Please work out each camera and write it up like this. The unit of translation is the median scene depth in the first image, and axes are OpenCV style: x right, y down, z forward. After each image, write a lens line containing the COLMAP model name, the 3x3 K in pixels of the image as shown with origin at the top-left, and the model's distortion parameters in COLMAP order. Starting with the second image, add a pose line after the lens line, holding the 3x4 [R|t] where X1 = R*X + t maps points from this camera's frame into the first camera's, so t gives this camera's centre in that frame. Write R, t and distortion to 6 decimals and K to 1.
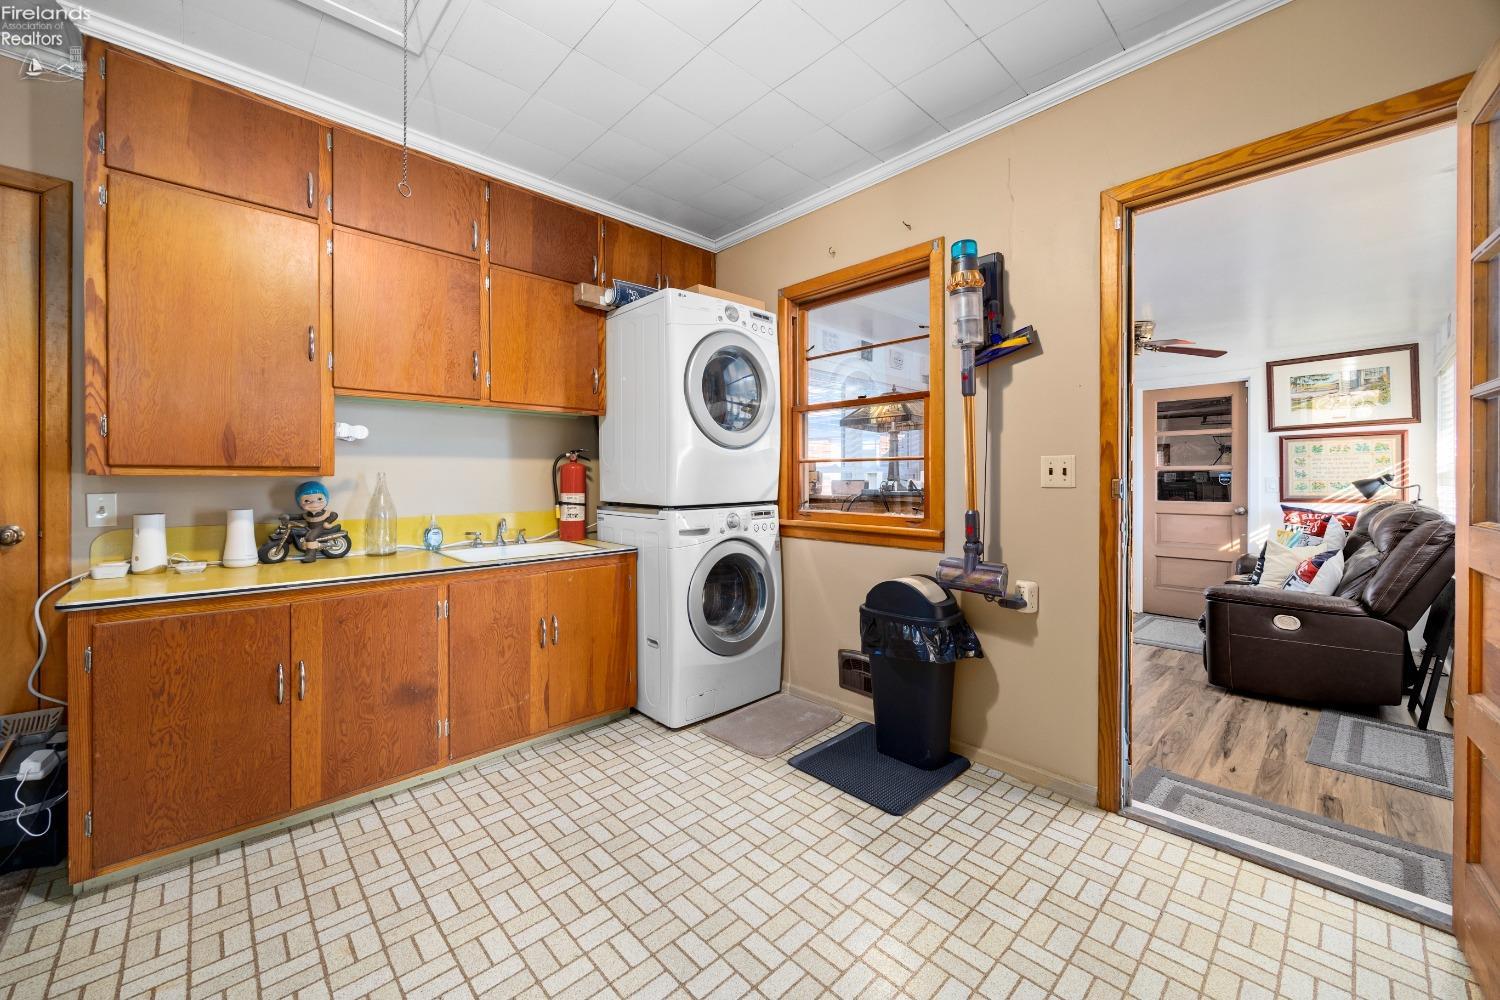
lens RADIAL K [[577.5, 0, 749.5], [0, 577.5, 480.8], [0, 0, 1]] dist [-0.002789, -0.000258]
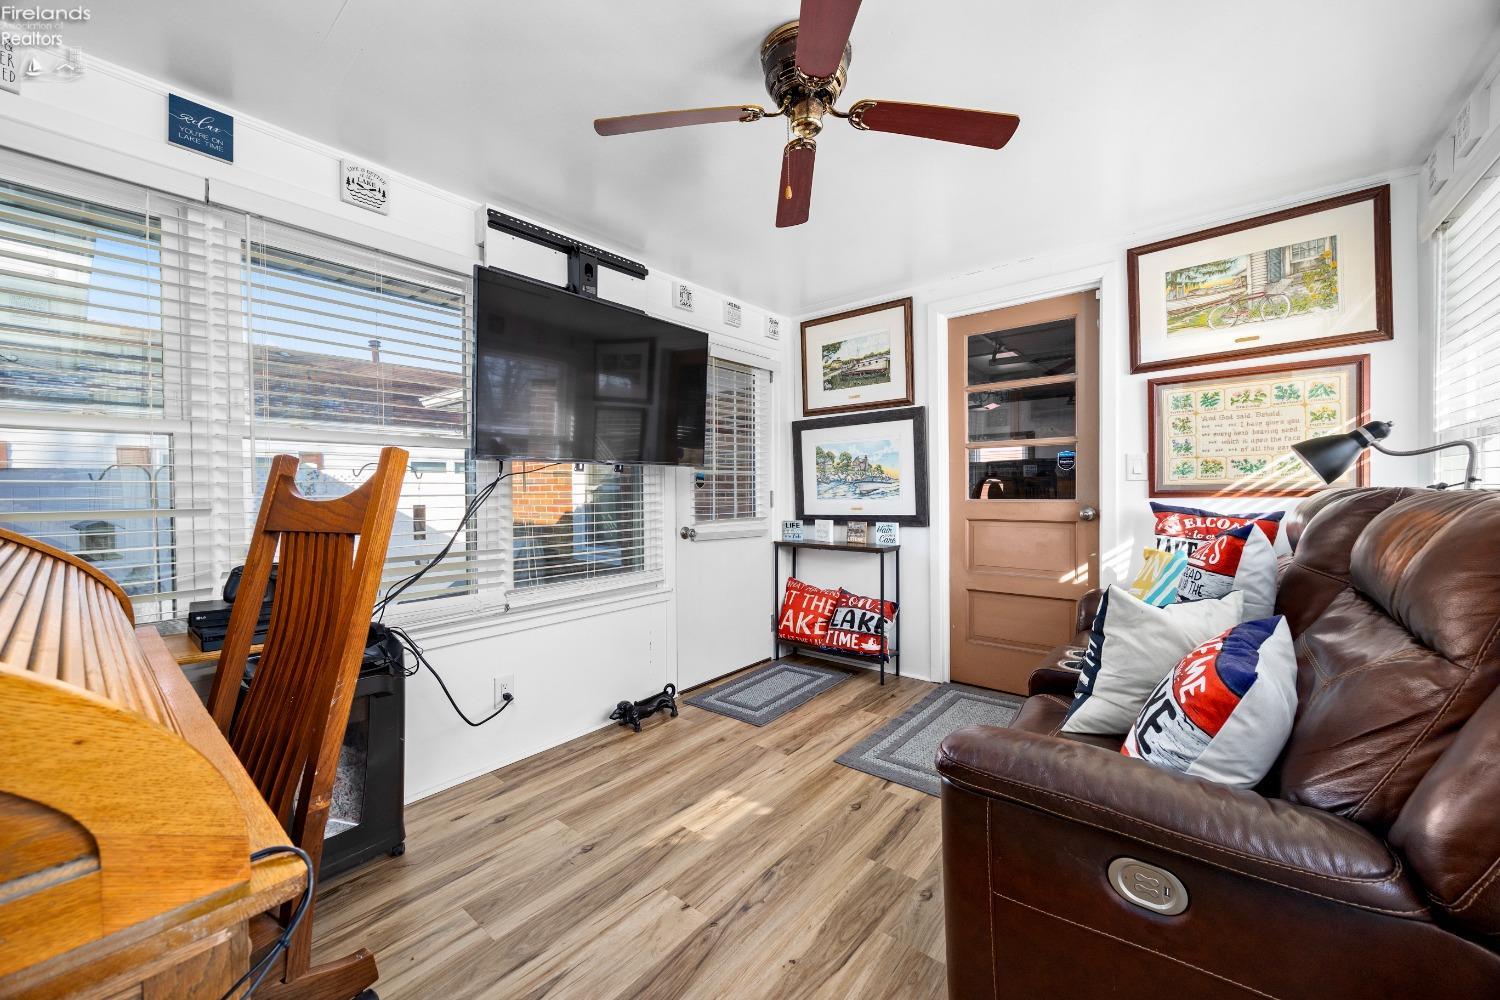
lens RADIAL K [[577.2, 0, 750.0], [0, 577.2, 500.0], [0, 0, 1]] dist [-0.000882, -0.000087]
pose [[0.992405, -0.016044, 0.121964, 0.597775], [0.014107, 0.999761, 0.016731, 0.031196], [-0.122203, -0.014883, 0.992394, 0.628266]]
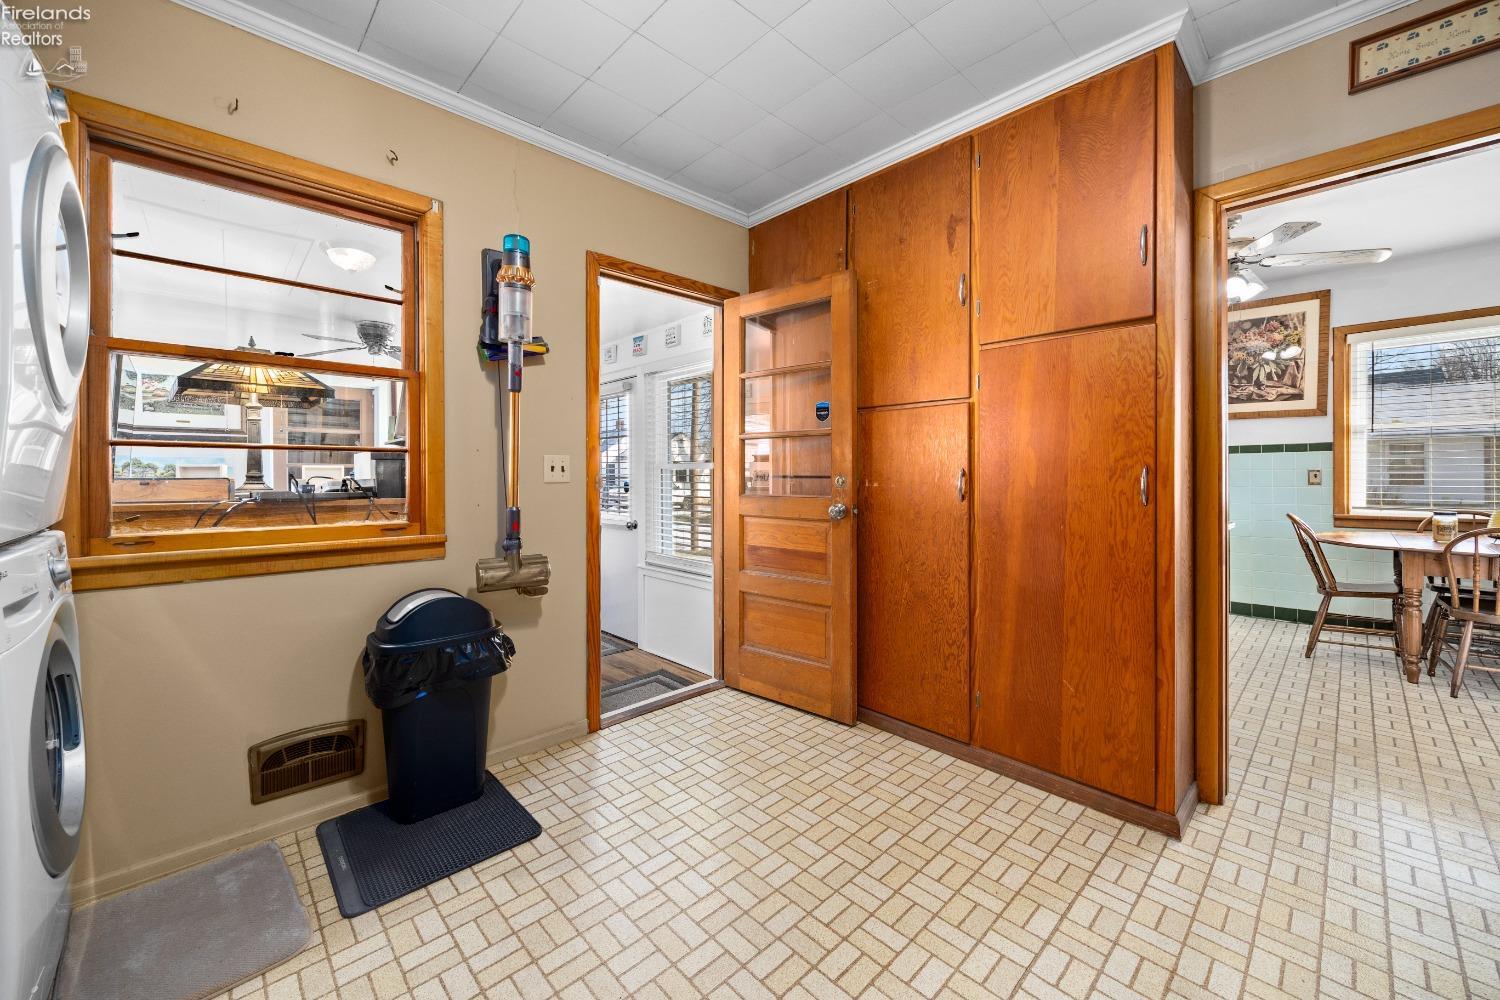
lens RADIAL K [[577.5, 0, 749.5], [0, 577.5, 480.8], [0, 0, 1]] dist [-0.002789, -0.000258]
pose [[-0.003014, -0.007751, 0.999965, -0.373517], [0.007061, 0.999945, 0.007772, 0.000961], [-0.999971, 0.007084, -0.002959, 0.362783]]
